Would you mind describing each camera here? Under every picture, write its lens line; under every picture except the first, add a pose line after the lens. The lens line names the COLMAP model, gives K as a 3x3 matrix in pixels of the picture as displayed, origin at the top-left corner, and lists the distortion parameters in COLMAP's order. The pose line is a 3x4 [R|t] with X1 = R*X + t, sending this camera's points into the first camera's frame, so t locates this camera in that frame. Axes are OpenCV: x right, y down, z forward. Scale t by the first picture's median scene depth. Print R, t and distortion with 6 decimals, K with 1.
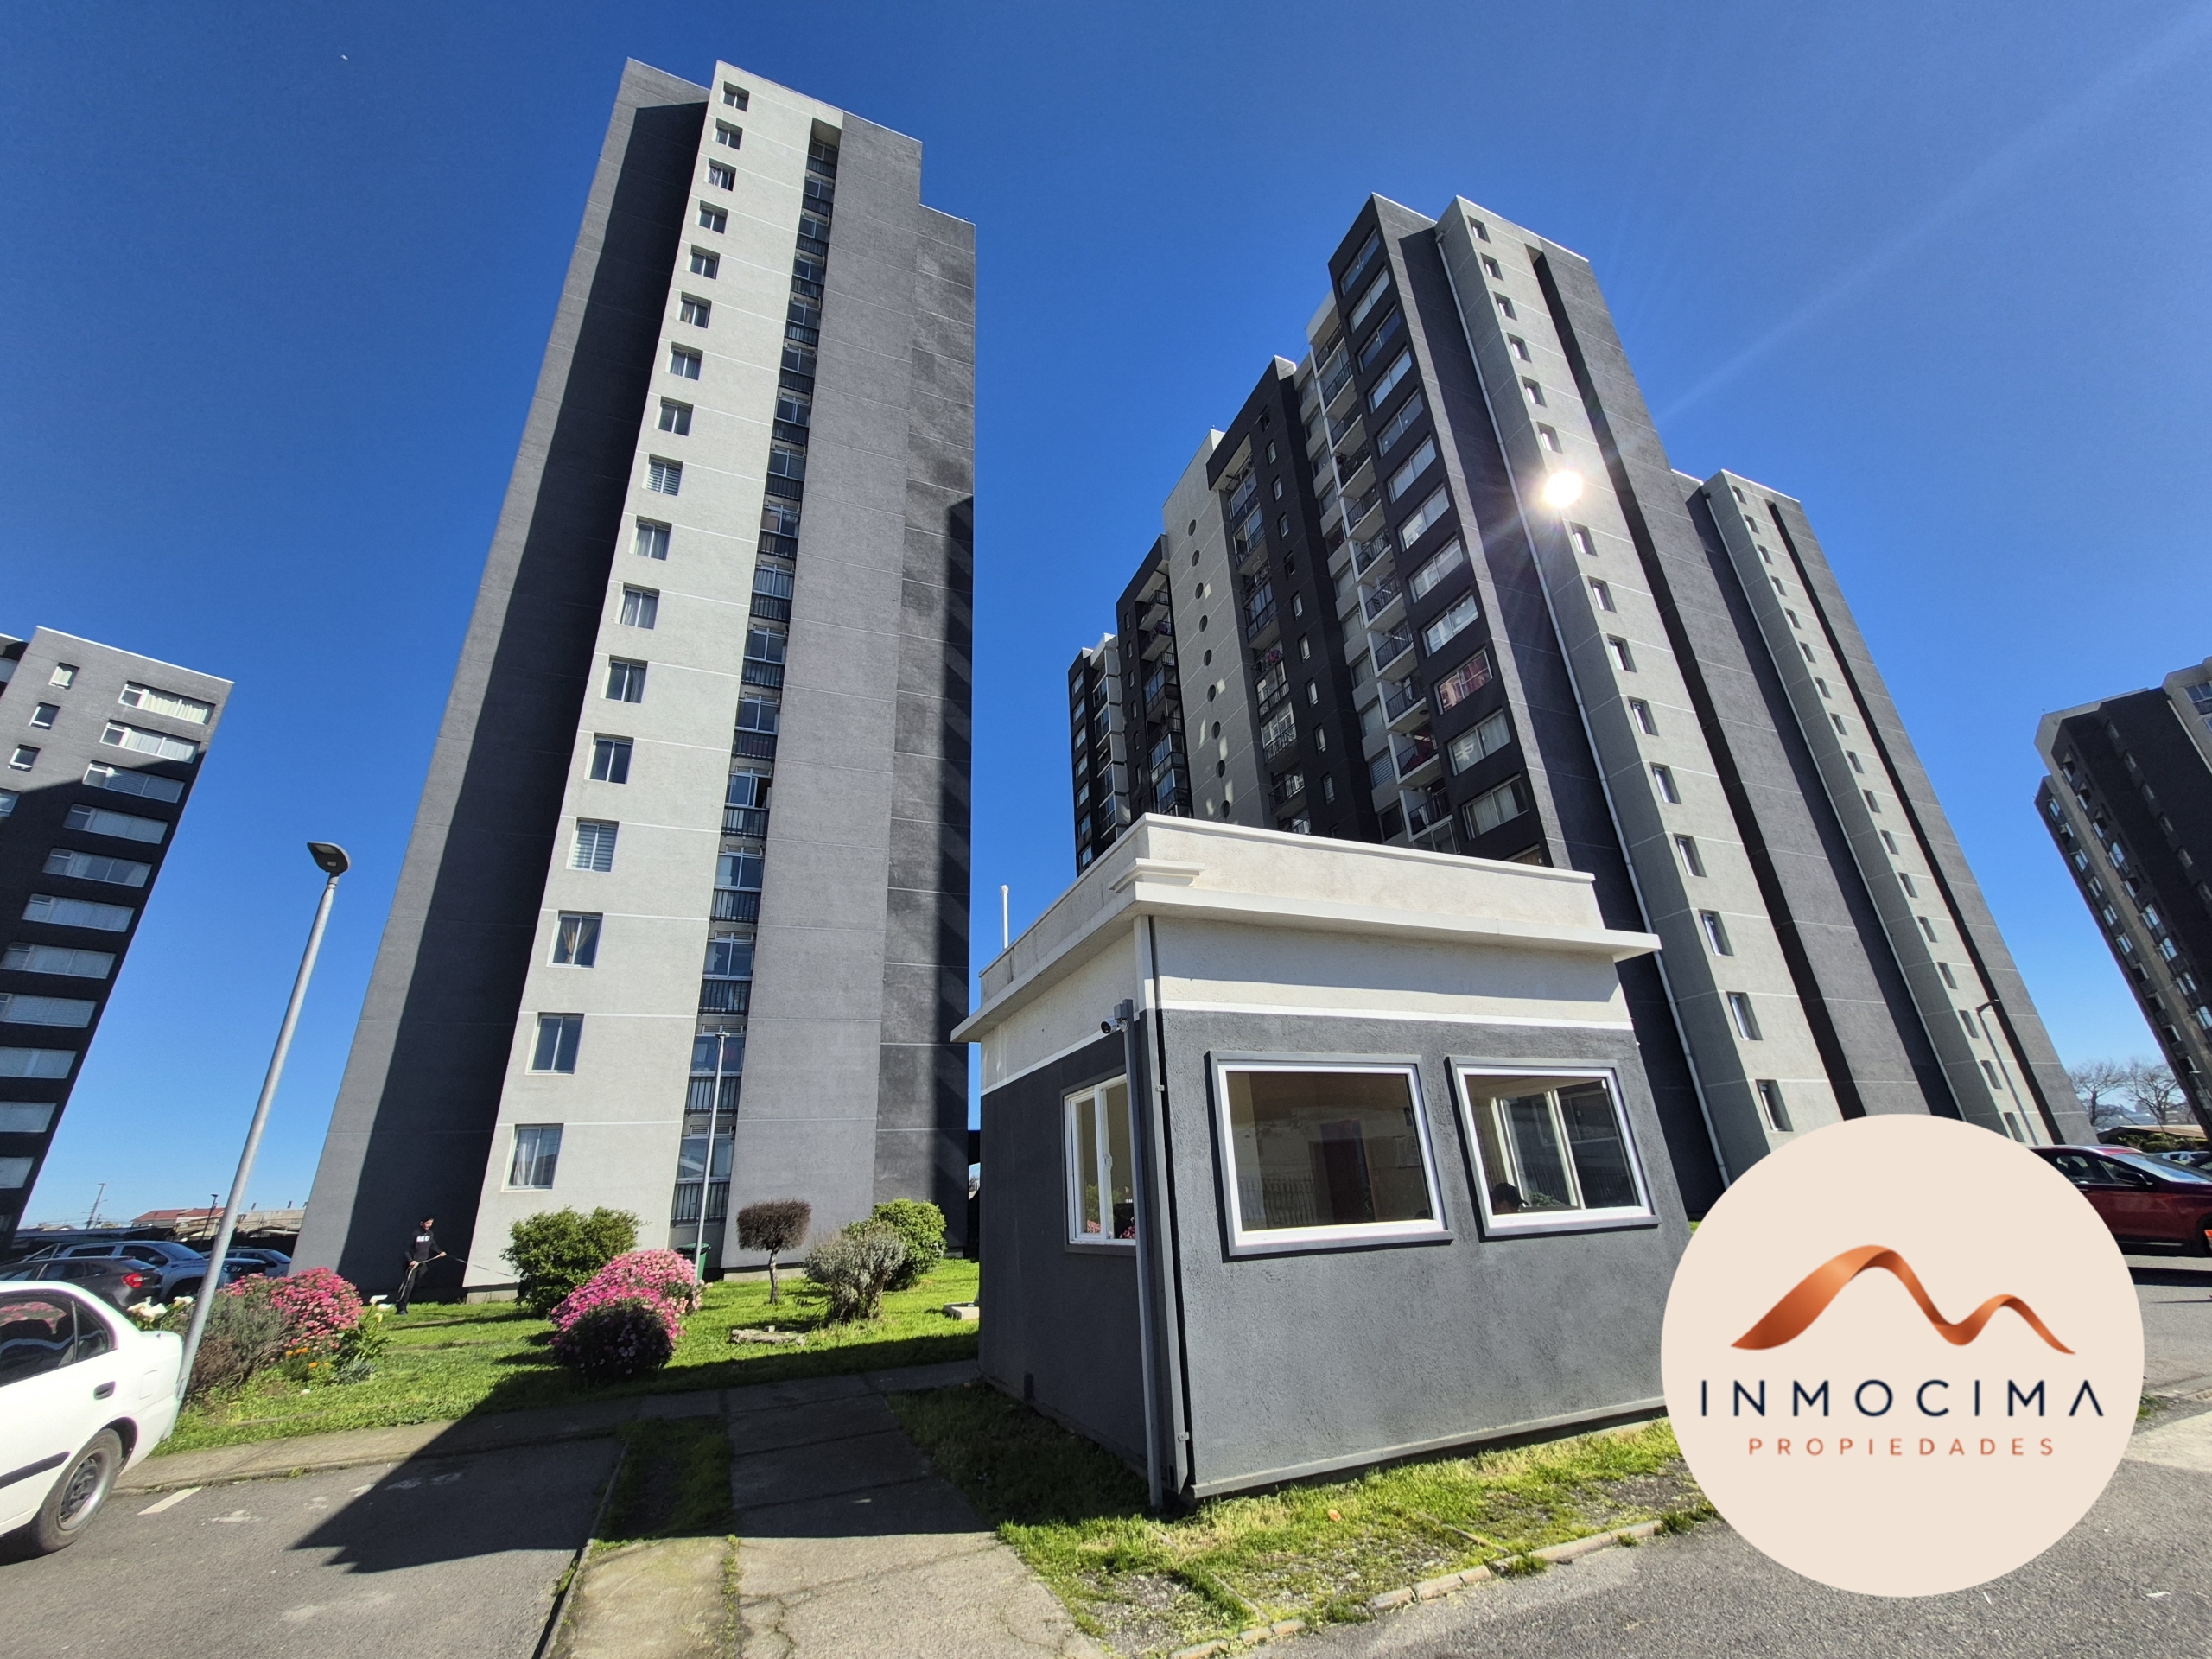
lens RADIAL K [[869.4, 0, 1100.1], [0, 869.4, 847.2], [0, 0, 1]] dist [0.005818, -0.000329]
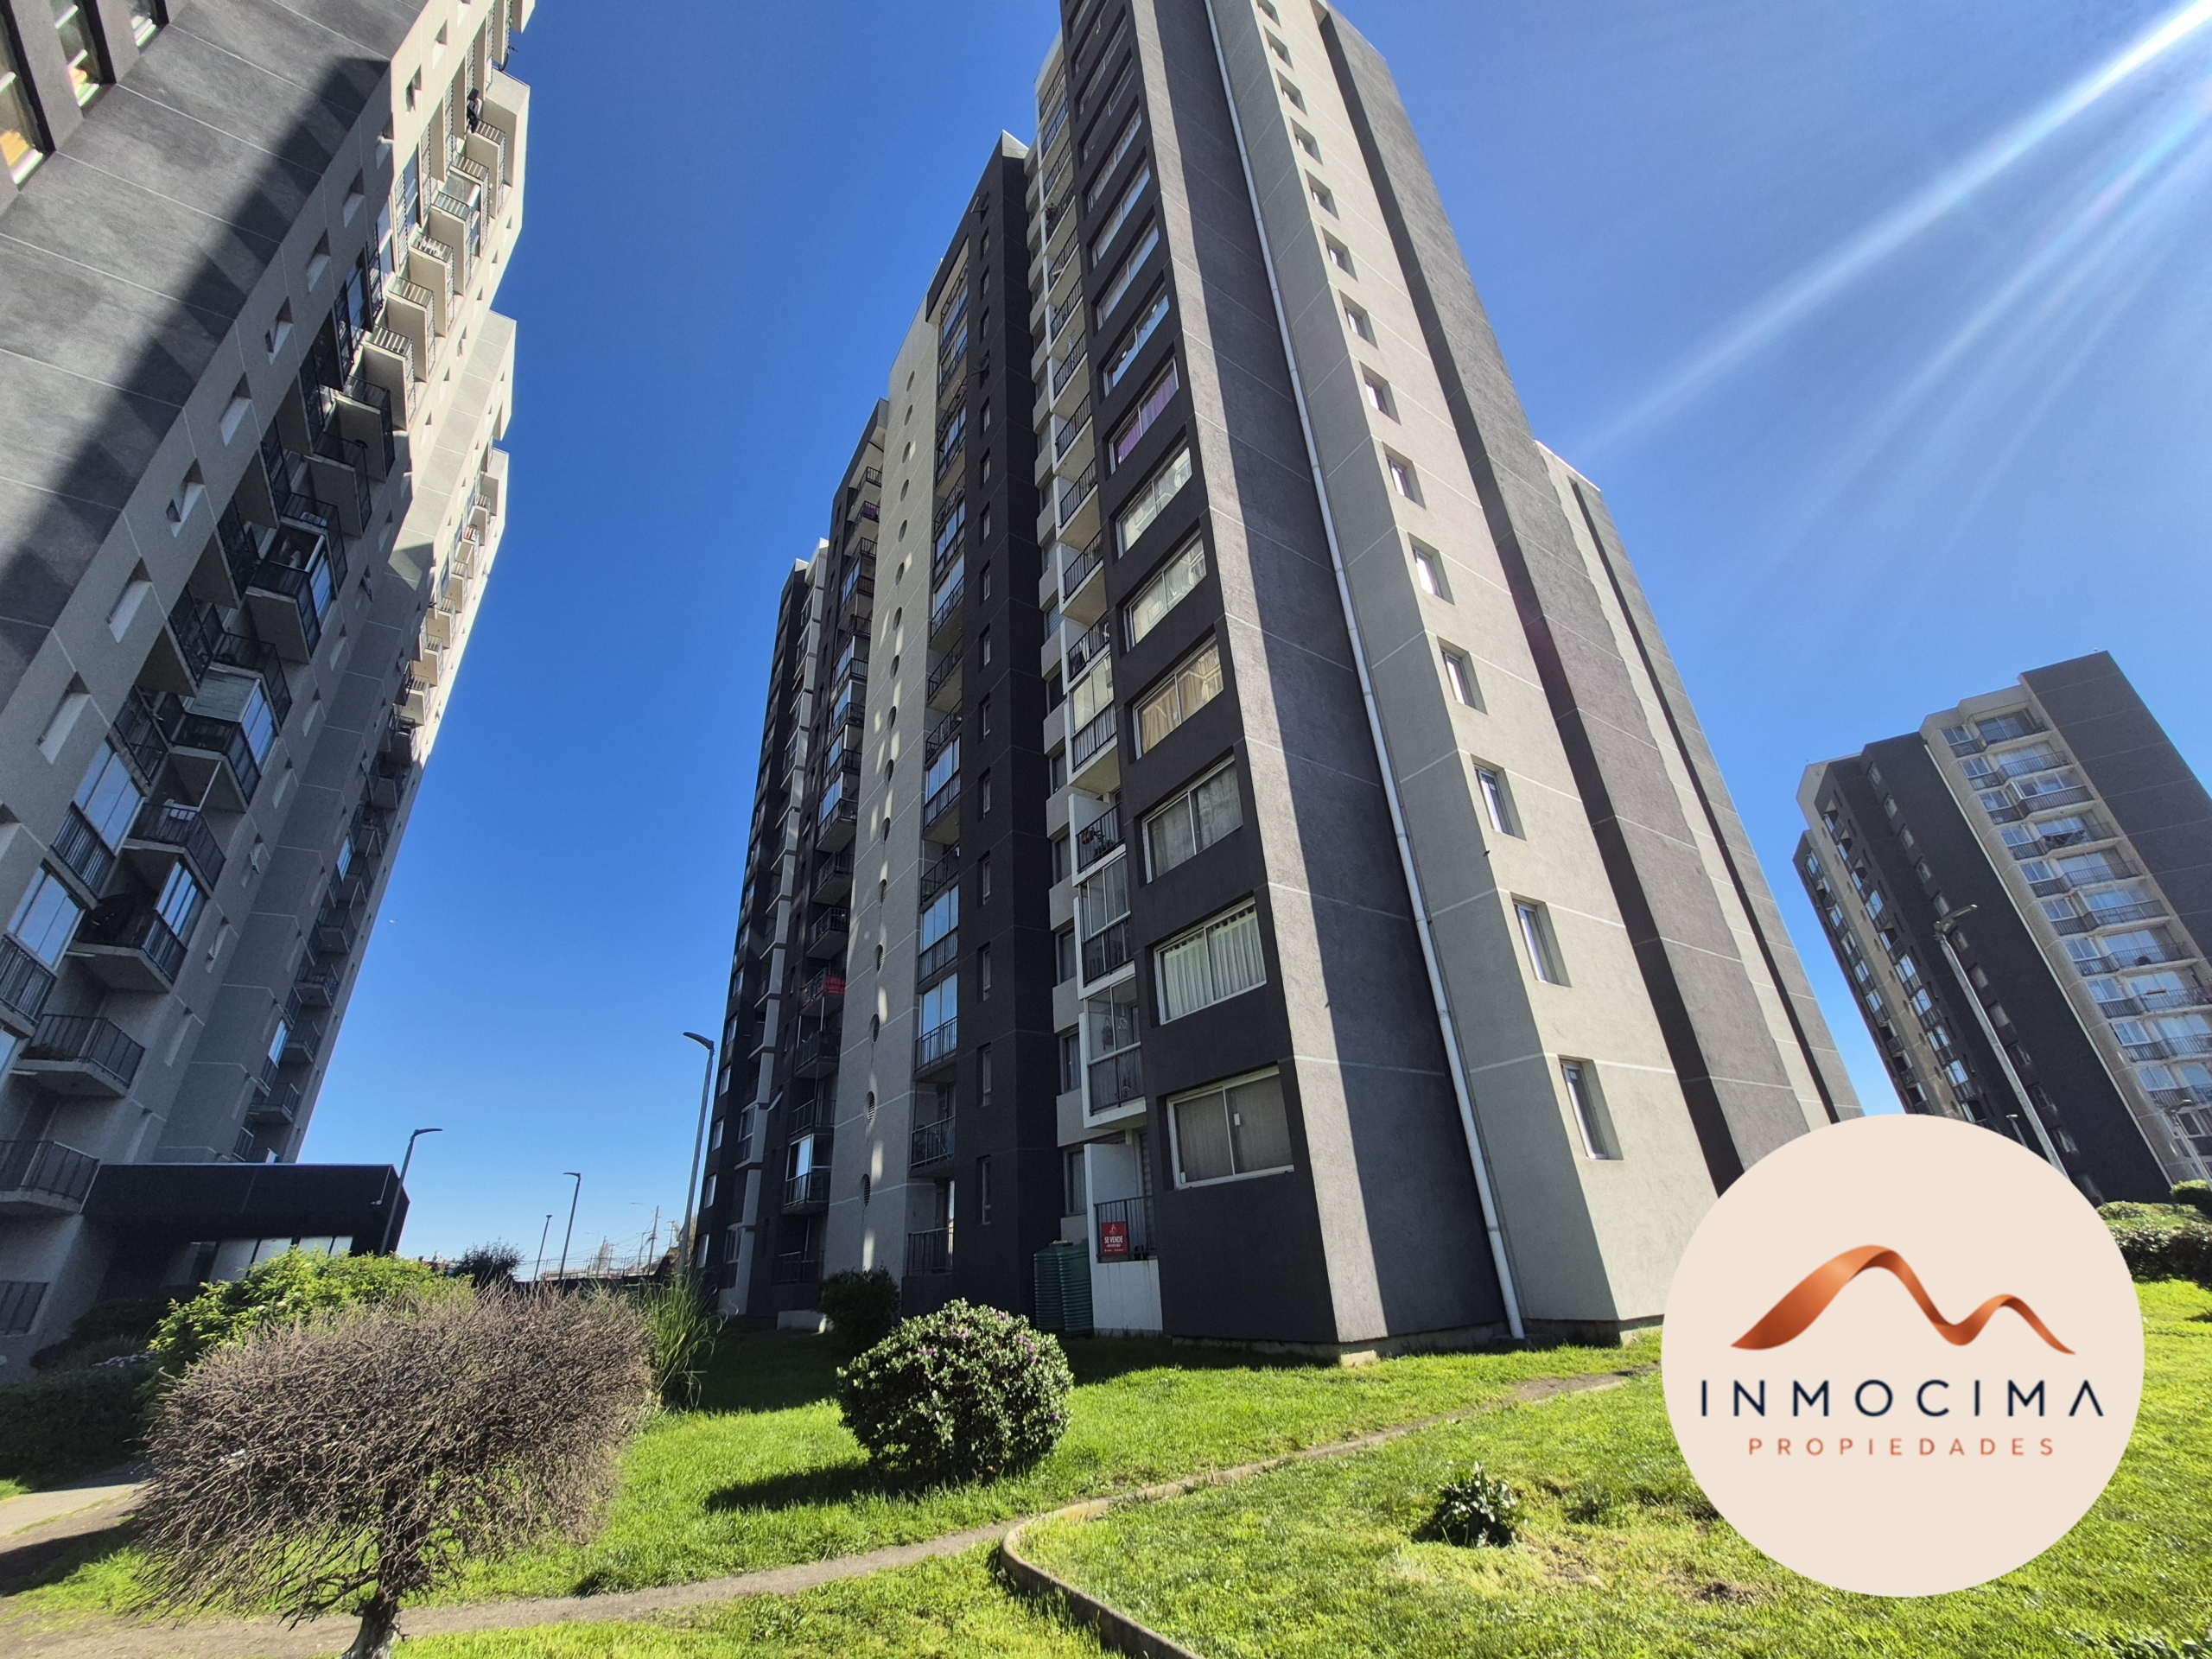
lens RADIAL K [[867.9, 0, 1093.5], [0, 867.9, 849.5], [0, 0, 1]] dist [0.013742, -0.005237]
pose [[0.982708, 0.076858, 0.168460, 0.144719], [-0.066808, 0.995676, -0.064544, 0.073404], [-0.172692, 0.052173, 0.983593, 0.200758]]
